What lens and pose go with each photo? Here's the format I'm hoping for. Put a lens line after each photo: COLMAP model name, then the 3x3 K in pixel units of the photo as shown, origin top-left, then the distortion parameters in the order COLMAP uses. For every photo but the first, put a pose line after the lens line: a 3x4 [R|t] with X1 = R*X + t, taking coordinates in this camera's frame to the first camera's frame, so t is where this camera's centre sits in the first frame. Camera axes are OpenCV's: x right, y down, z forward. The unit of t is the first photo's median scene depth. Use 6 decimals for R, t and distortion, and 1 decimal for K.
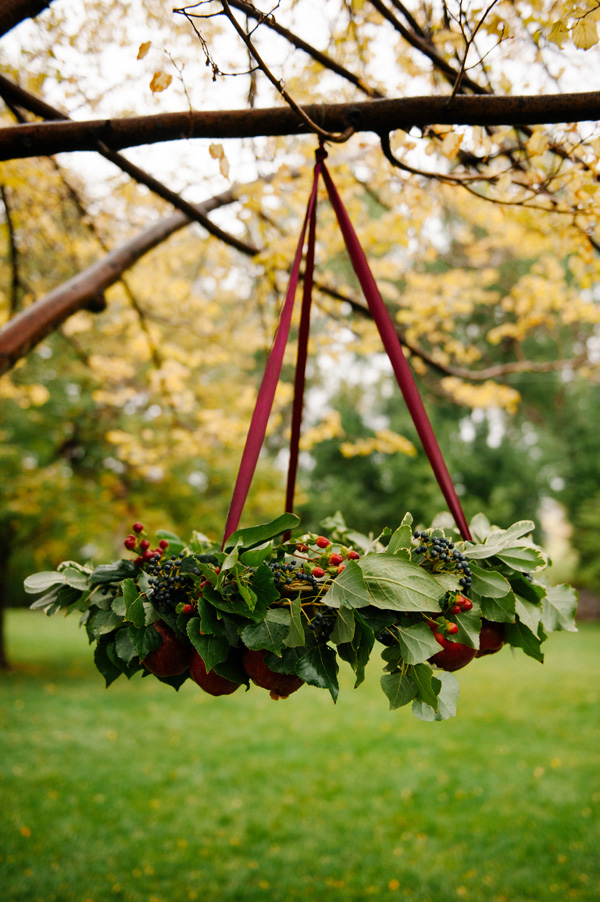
lens RADIAL K [[798.3, 0, 292.0], [0, 798.3, 447.1], [0, 0, 1]] dist [-0.060216, -0.005728]
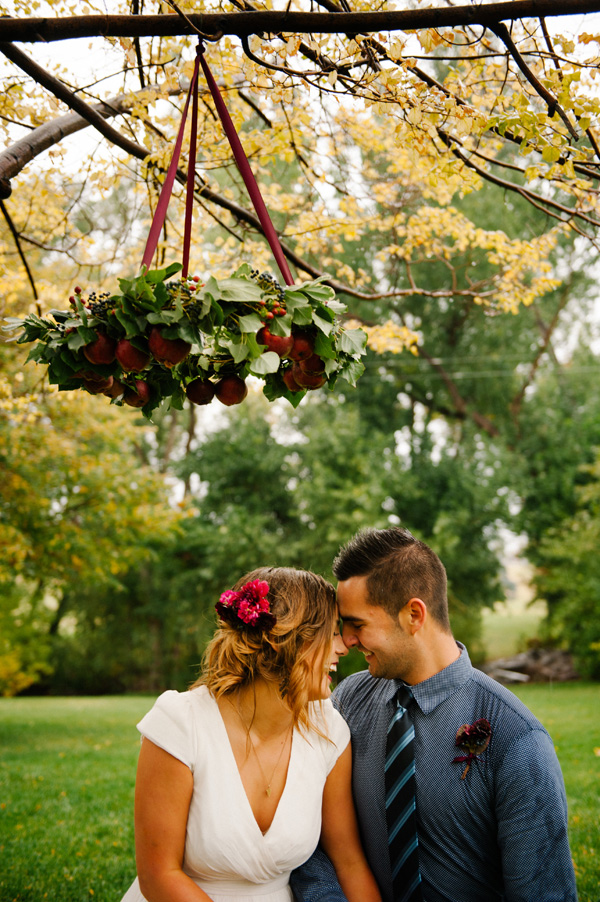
lens RADIAL K [[1065.8, 0, 296.2], [0, 1065.8, 445.7], [0, 0, 1]] dist [0.054970, 0.000000]
pose [[0.994798, 0.005477, 0.101717, 0.022664], [-0.000944, 0.999006, -0.044559, 0.570572], [-0.101860, 0.044231, 0.993815, -1.202468]]
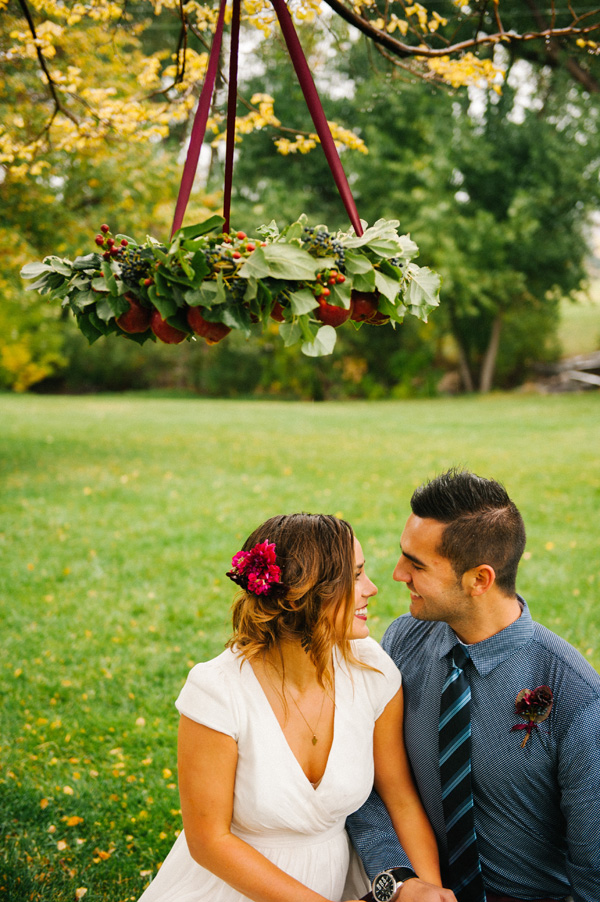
lens RADIAL K [[1242.1, 0, 290.7], [0, 1242.1, 454.9], [0, 0, 1]] dist [0.096045, 0.000000]
pose [[0.998154, -0.012683, 0.059394, -0.007446], [-0.002775, 0.967403, 0.253226, -0.062946], [-0.060670, -0.252924, 0.965582, -1.235706]]
